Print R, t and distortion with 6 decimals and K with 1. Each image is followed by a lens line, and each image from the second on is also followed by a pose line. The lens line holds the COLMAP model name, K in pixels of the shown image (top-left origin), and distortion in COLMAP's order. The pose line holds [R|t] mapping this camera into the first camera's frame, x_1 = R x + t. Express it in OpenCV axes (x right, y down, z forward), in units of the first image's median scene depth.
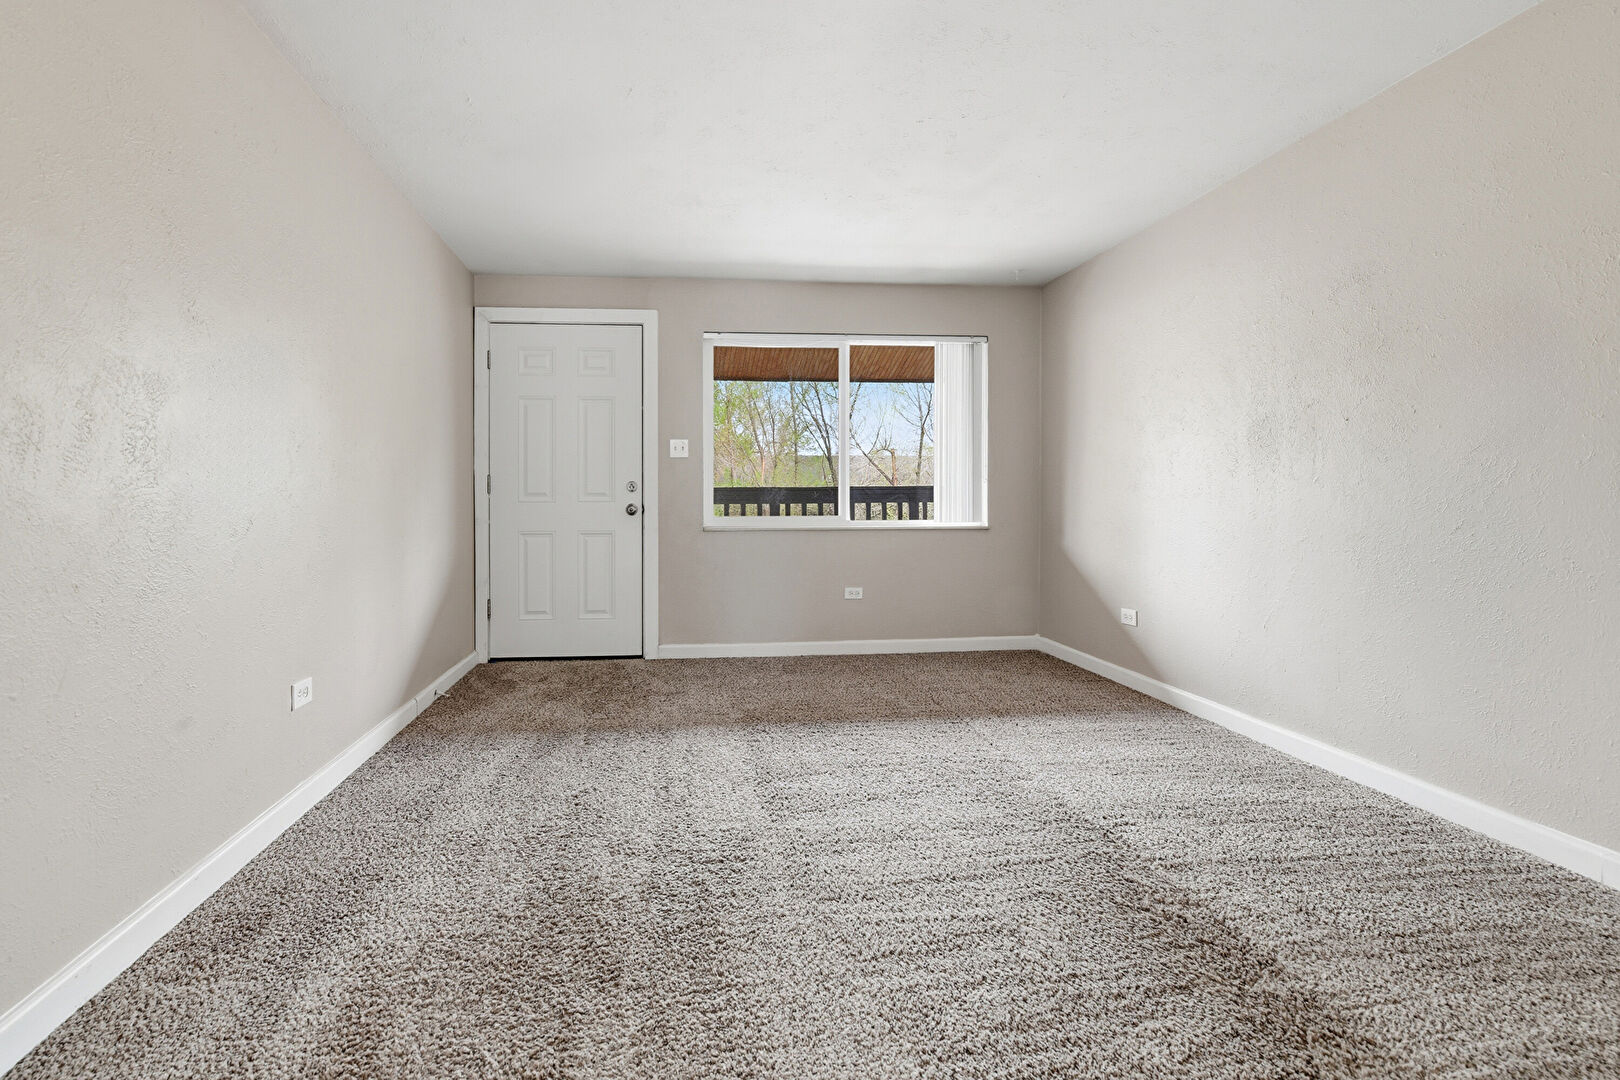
lens RADIAL K [[707.6, 0, 705.6], [0, 707.6, 513.3], [0, 0, 1]] dist [-0.001048, -0.006747]
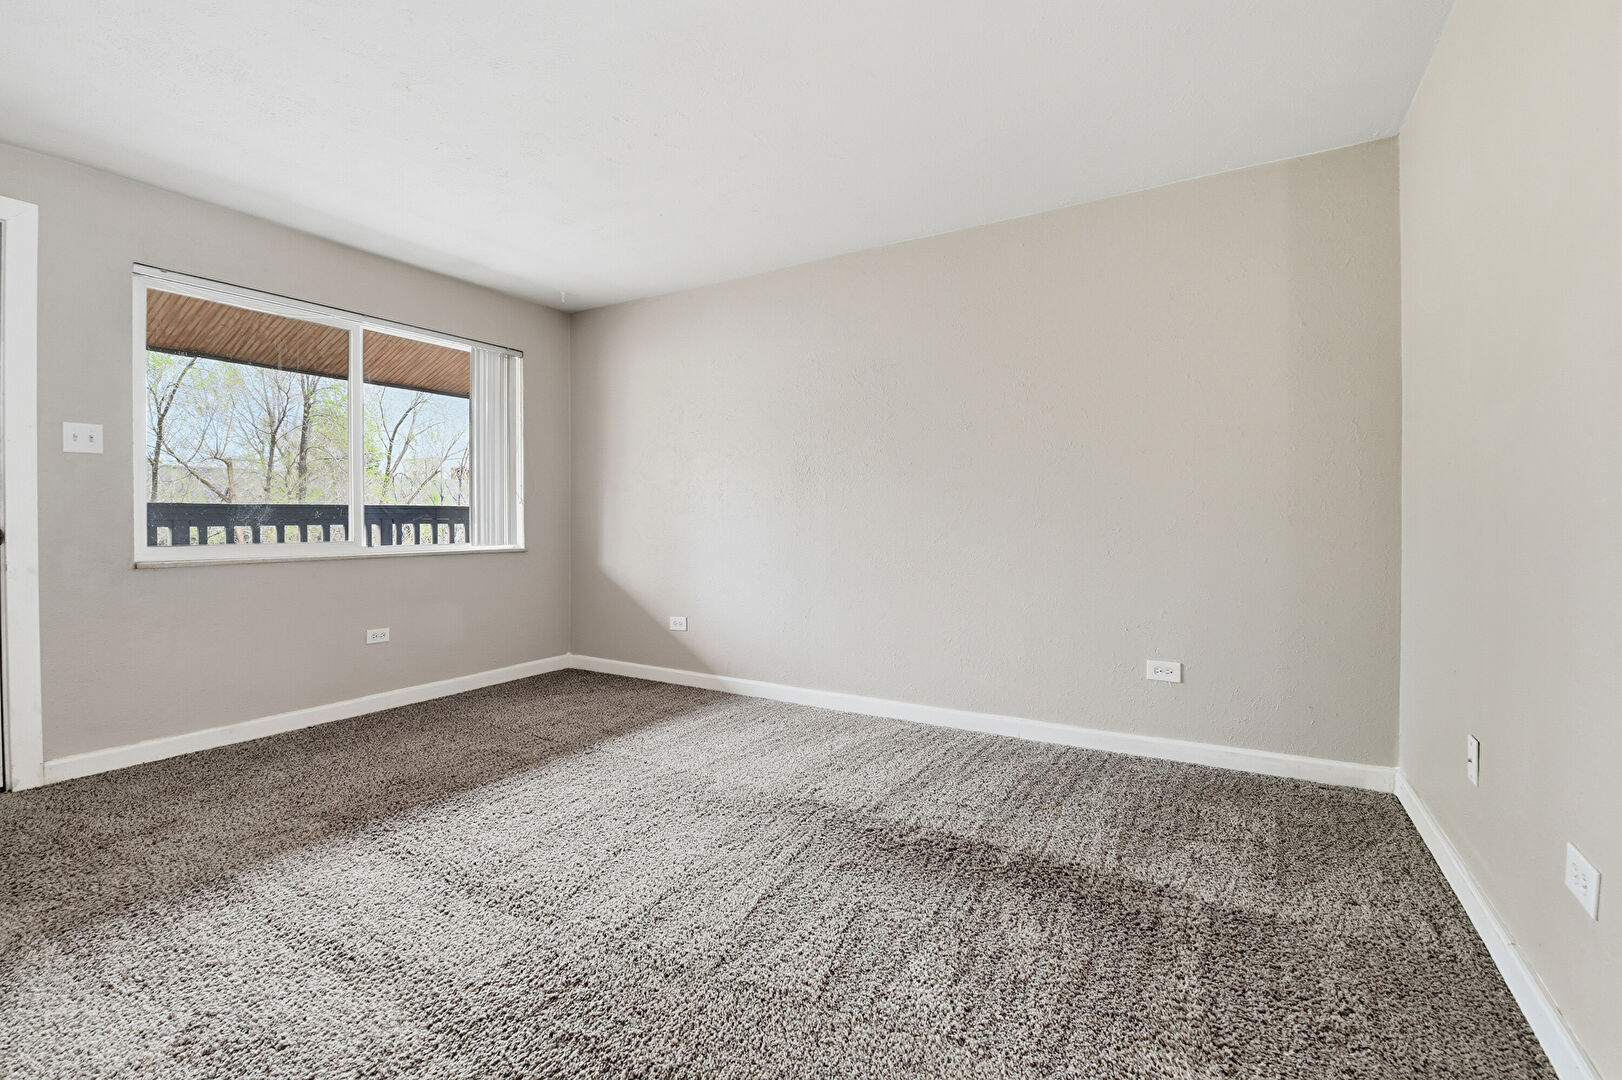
lens RADIAL K [[702.9, 0, 812.8], [0, 702.9, 528.0], [0, 0, 1]] dist [-0.008359, -0.006873]
pose [[0.585658, -0.006305, 0.810534, -0.154828], [0.015794, 0.999869, -0.003634, -0.000286], [-0.810404, 0.014930, 0.585681, 0.125688]]
